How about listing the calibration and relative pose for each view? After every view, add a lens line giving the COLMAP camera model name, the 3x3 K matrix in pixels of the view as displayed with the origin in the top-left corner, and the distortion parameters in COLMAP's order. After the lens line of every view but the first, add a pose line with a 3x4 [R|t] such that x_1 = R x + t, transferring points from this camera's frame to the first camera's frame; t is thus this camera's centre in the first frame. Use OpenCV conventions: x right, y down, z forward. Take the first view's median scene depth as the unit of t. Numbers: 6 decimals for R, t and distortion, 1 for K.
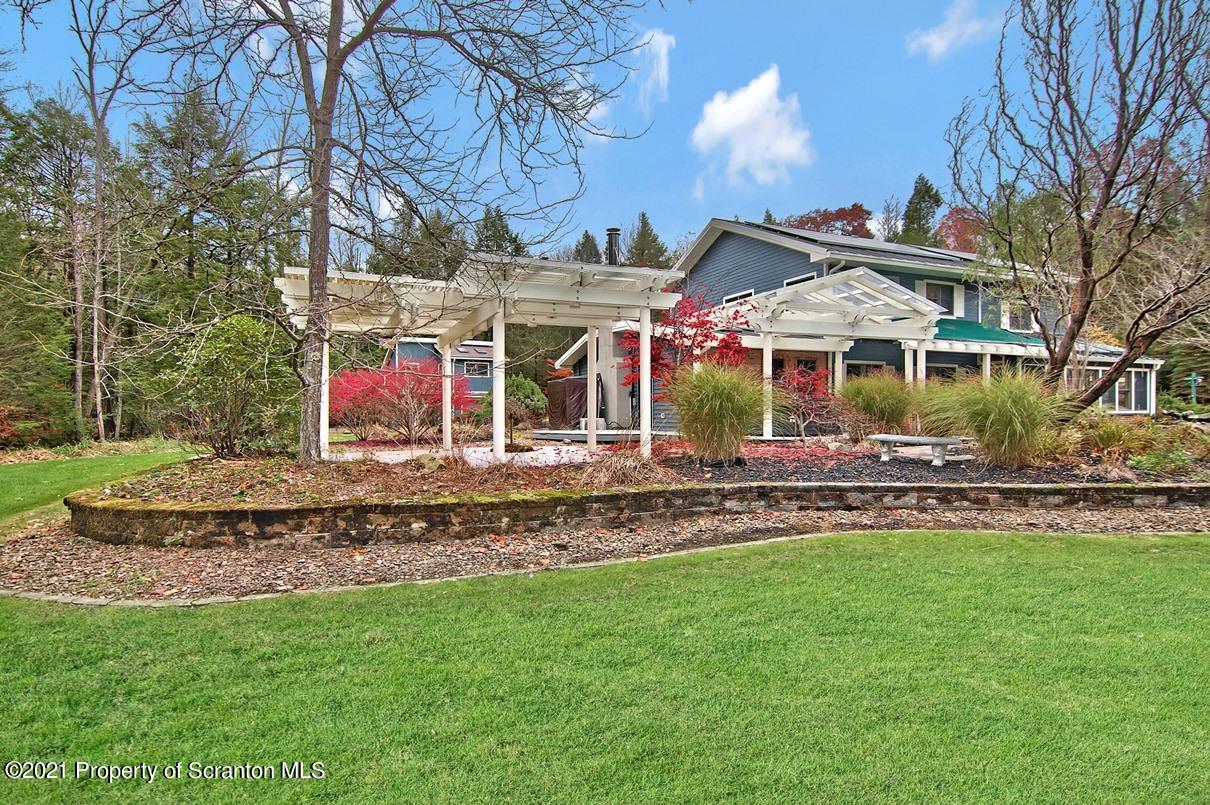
lens RADIAL K [[666.5, 0, 605.0], [0, 666.5, 402.5], [0, 0, 1]] dist [-0.001233, -0.012183]
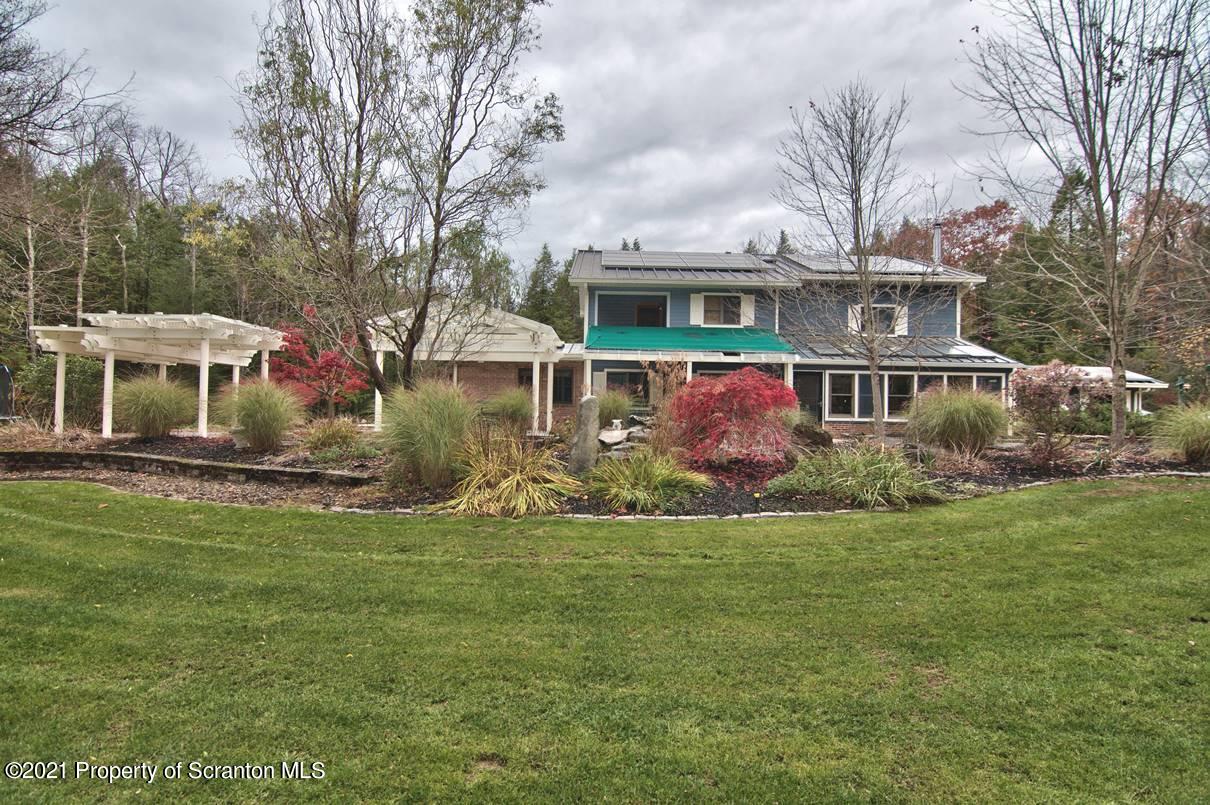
lens RADIAL K [[580.6, 0, 605.0], [0, 580.6, 402.5], [0, 0, 1]] dist [-0.000009, -0.012342]
pose [[0.917351, 0.011231, -0.397920, 1.389839], [-0.012770, 0.999918, -0.001219, -0.008224], [0.397873, 0.006199, 0.917419, 0.154282]]
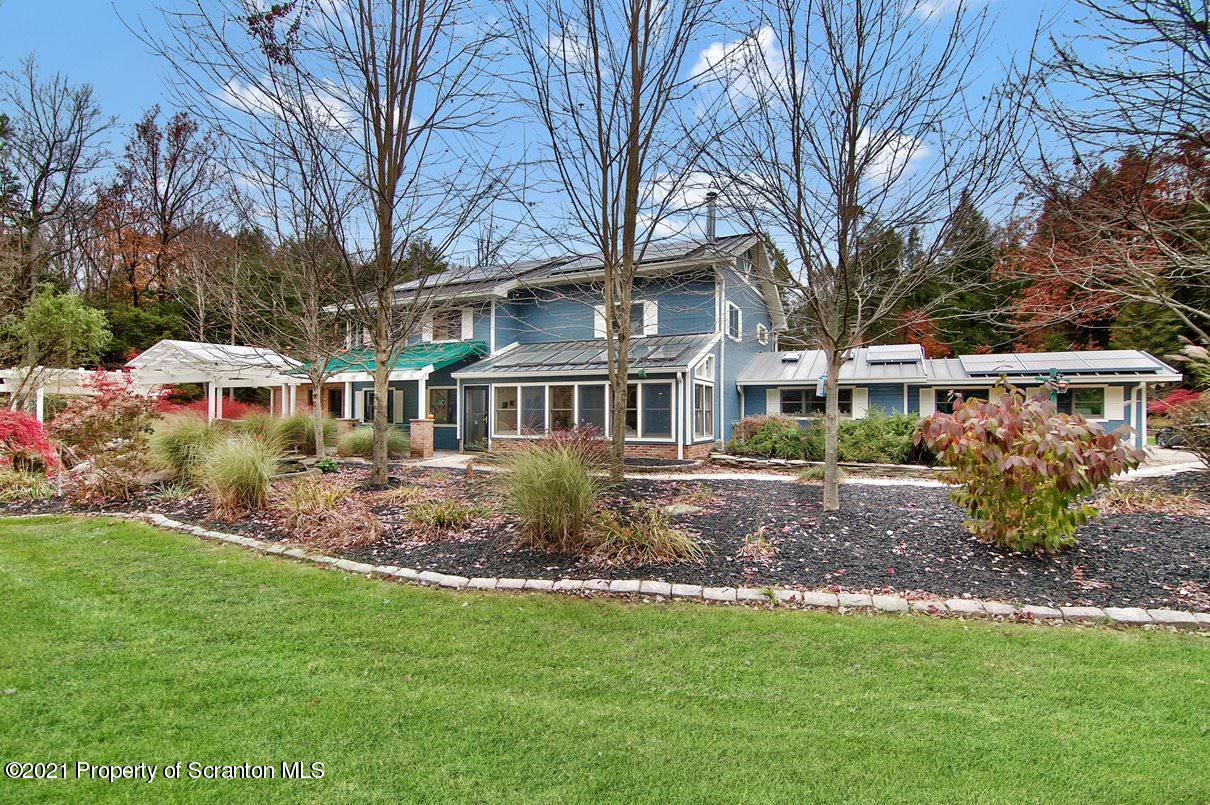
lens RADIAL K [[580.6, 0, 605.0], [0, 580.6, 402.5], [0, 0, 1]] dist [-0.000009, -0.012342]
pose [[0.648108, -0.008529, -0.761500, 2.716070], [0.008525, 0.999956, -0.003944, -0.052450], [0.761500, -0.003936, 0.648152, 1.173329]]
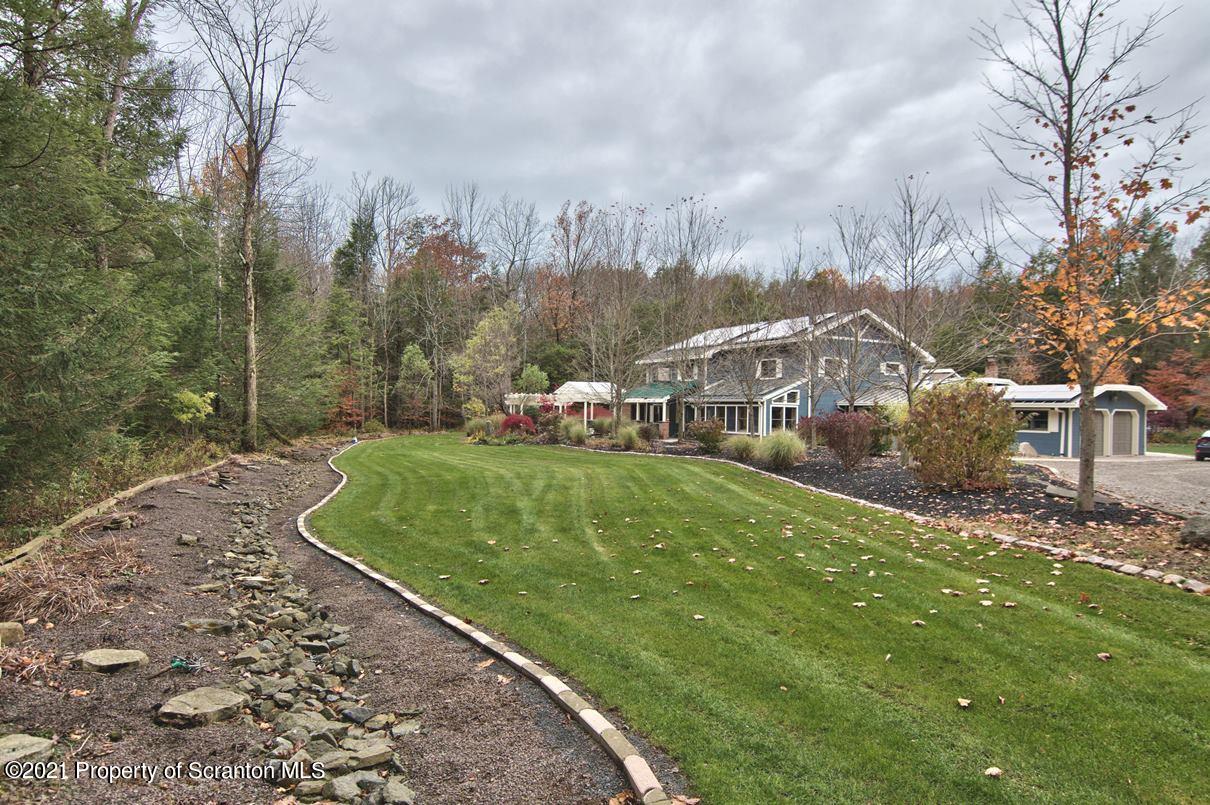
lens RADIAL K [[715.4, 0, 605.0], [0, 715.4, 402.5], [0, 0, 1]] dist [-0.006942, -0.001691]
pose [[0.089726, -0.006479, -0.995945, 5.169006], [-0.002590, 0.999974, -0.006739, -0.096388], [0.995963, 0.003184, 0.089707, 1.116277]]
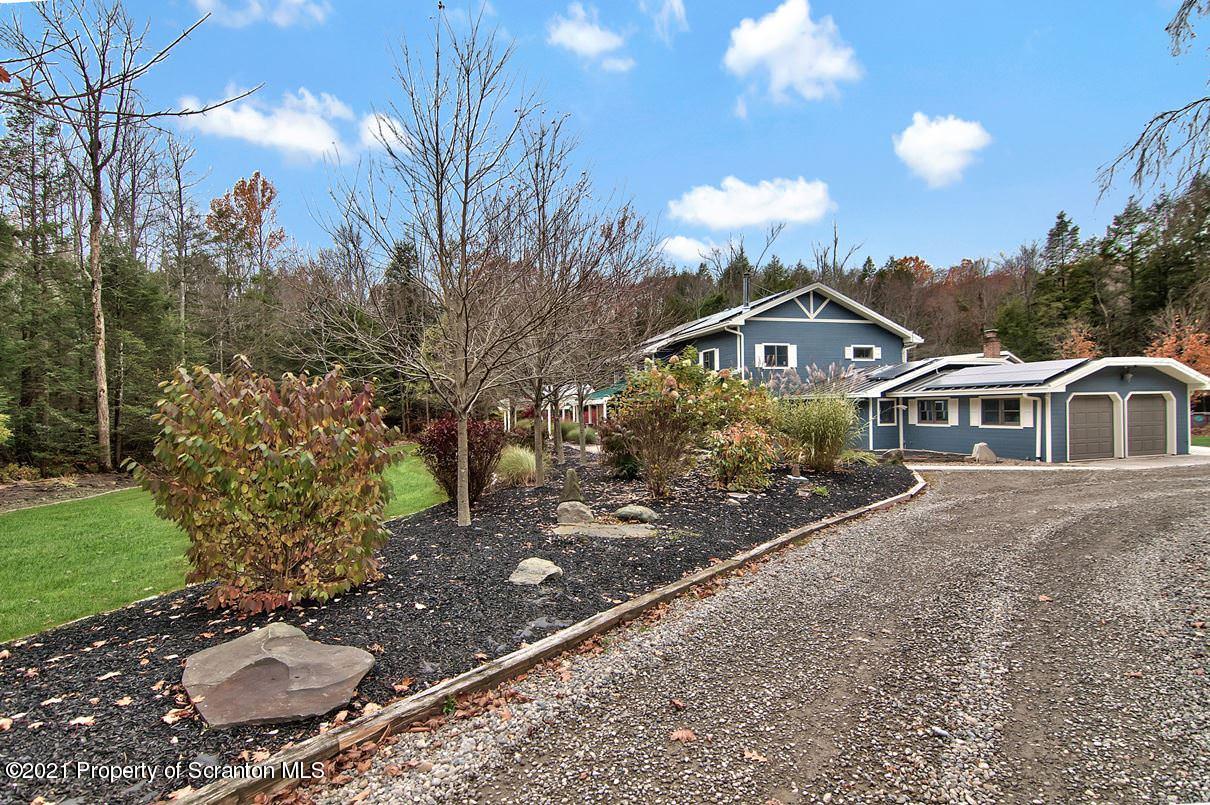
lens RADIAL K [[635.9, 0, 605.0], [0, 635.9, 402.5], [0, 0, 1]] dist [-0.009731, -0.001781]
pose [[-0.119528, -0.006511, -0.992810, 4.439938], [0.034309, 0.999354, -0.010684, -0.095949], [0.992238, -0.035339, -0.119227, 2.189709]]
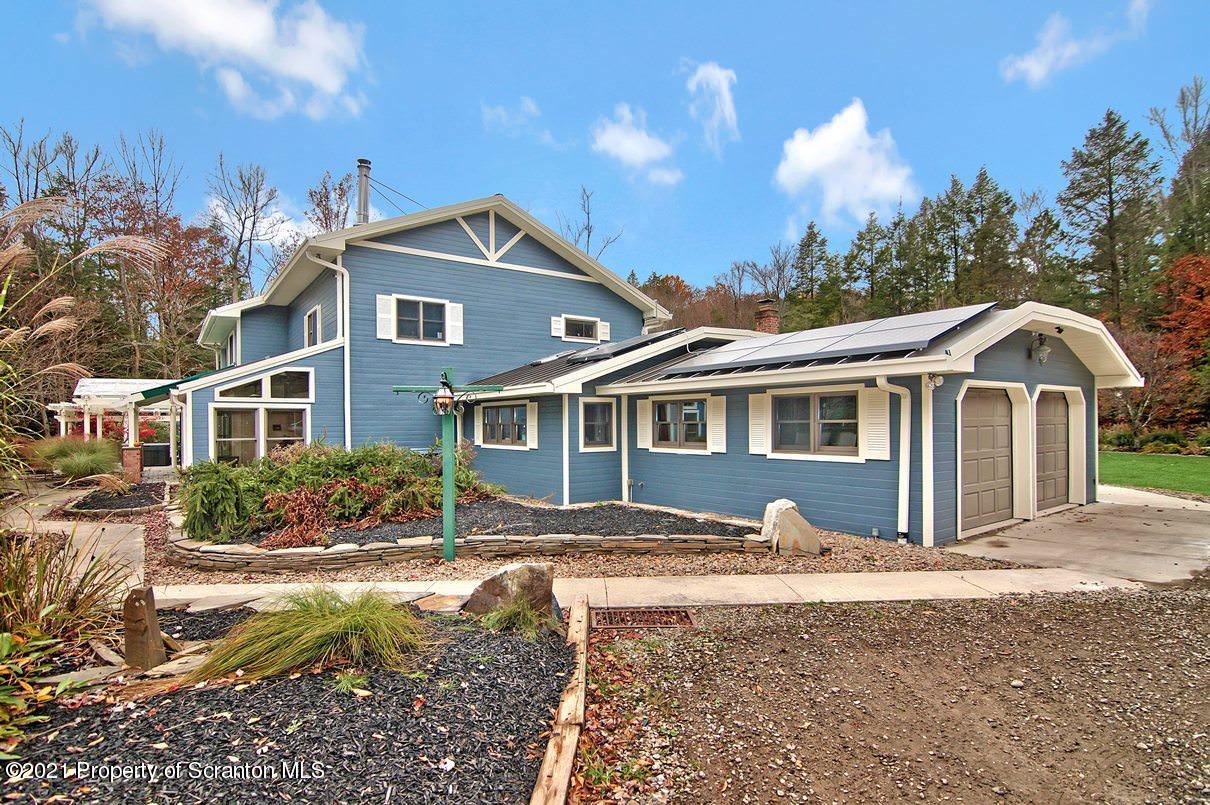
lens RADIAL K [[611.3, 0, 598.6], [0, 611.3, 422.5], [0, 0, 1]] dist [-0.006619, -0.000928]
pose [[0.205341, -0.001559, -0.978689, 3.107967], [0.026187, 0.999649, 0.003902, -0.058553], [0.978340, -0.026430, 0.205309, 2.708253]]
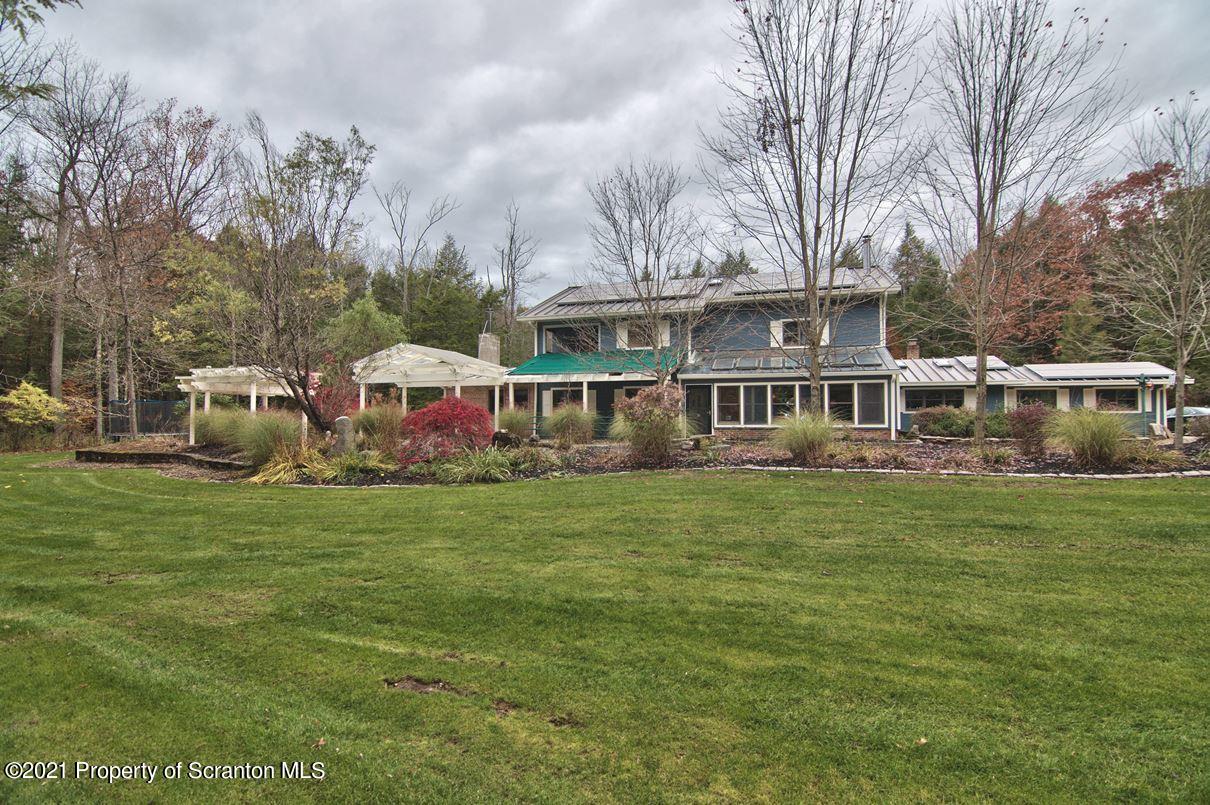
lens RADIAL K [[572.8, 0, 603.8], [0, 572.8, 420.4], [0, 0, 1]] dist [0.004298, -0.013565]
pose [[0.757574, 0.001049, -0.652749, 2.280675], [0.010757, 0.999843, 0.014090, -0.019722], [0.652661, -0.017696, 0.757443, 0.265272]]
